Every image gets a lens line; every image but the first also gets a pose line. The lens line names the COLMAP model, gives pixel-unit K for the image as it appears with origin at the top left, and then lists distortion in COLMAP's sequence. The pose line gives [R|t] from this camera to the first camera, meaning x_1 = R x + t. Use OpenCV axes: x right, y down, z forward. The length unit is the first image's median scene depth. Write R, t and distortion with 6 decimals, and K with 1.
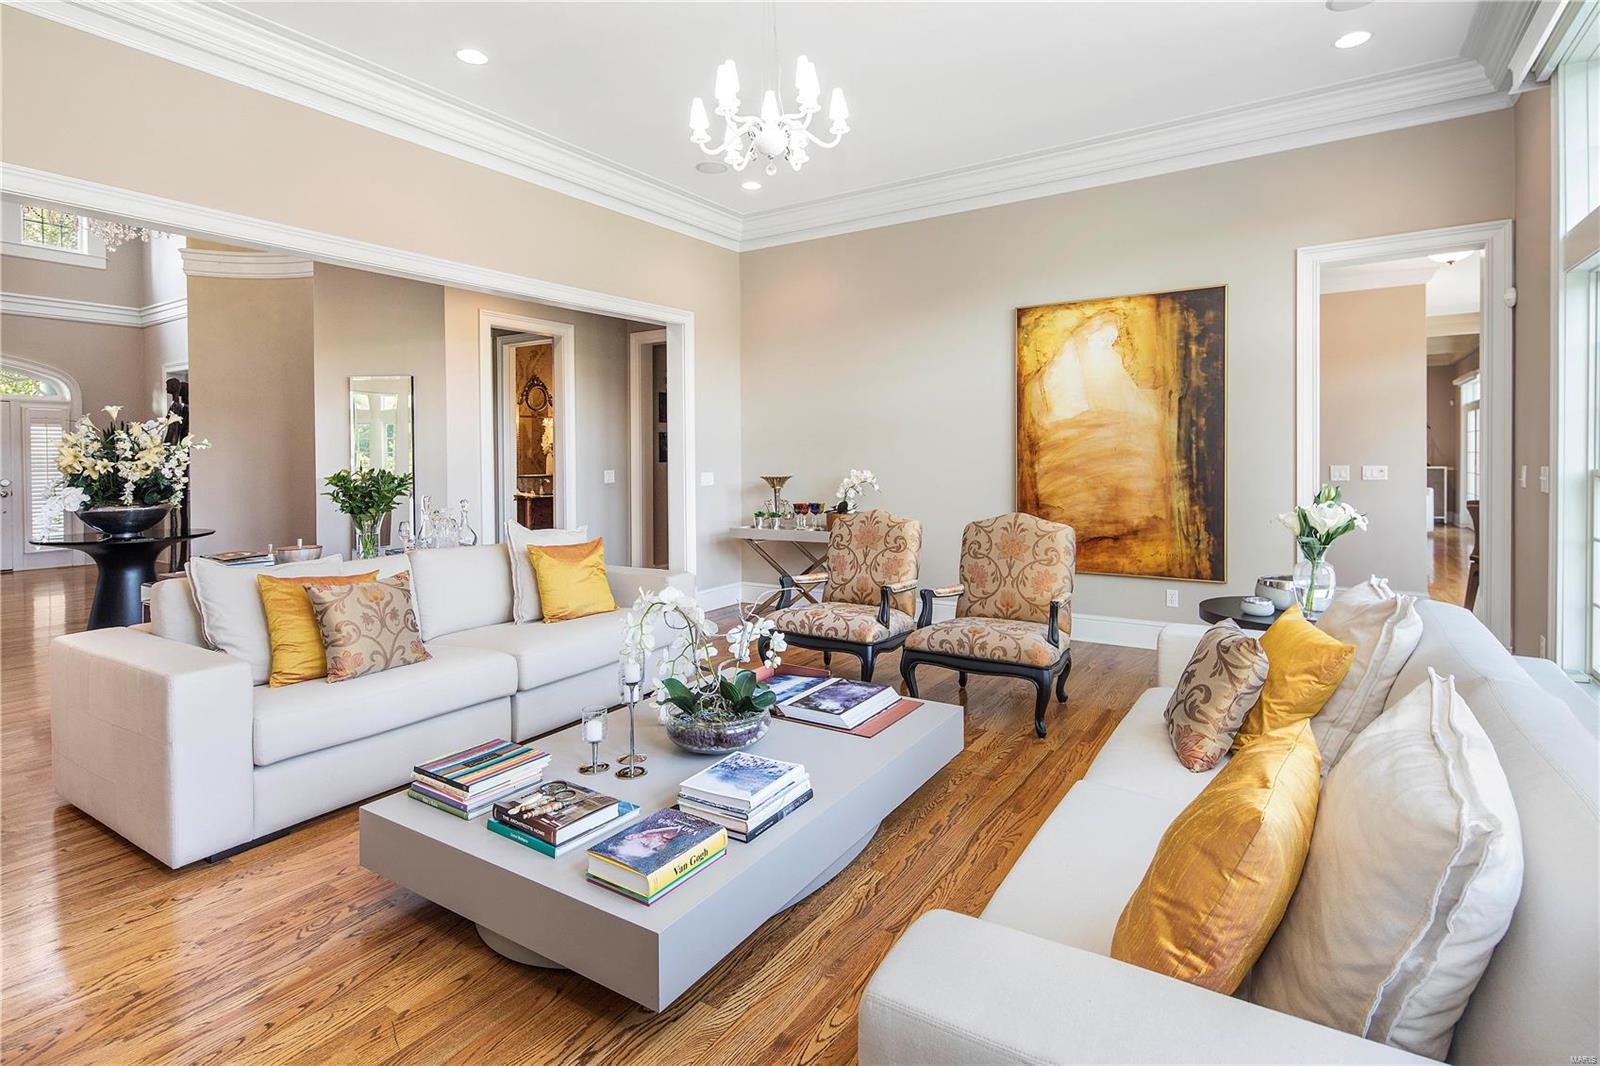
lens RADIAL K [[786.0, 0, 792.5], [0, 786.0, 520.3], [0, 0, 1]] dist [0.002944, -0.000547]
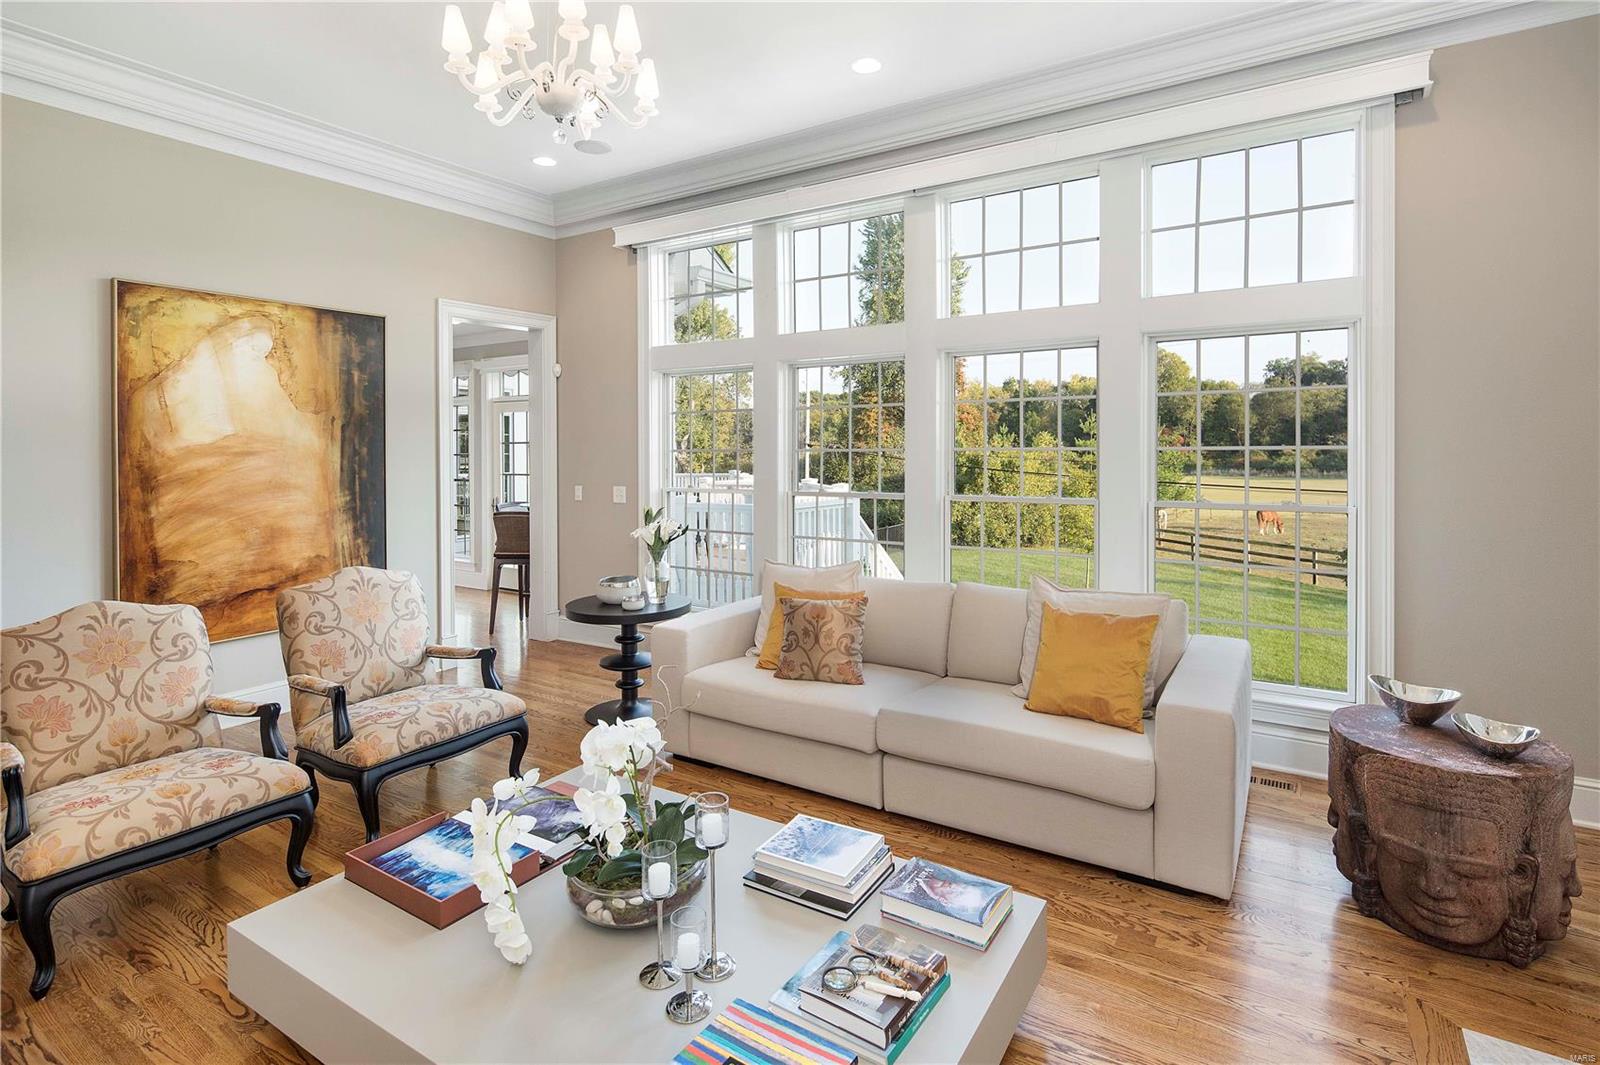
lens RADIAL K [[786.0, 0, 841.6], [0, 786.0, 515.1], [0, 0, 1]] dist [0.002944, -0.000547]
pose [[-0.031792, -0.075822, 0.996614, -0.453032], [0.089544, 0.992893, 0.078396, -0.068681], [-0.995475, 0.091734, -0.024777, 0.435559]]
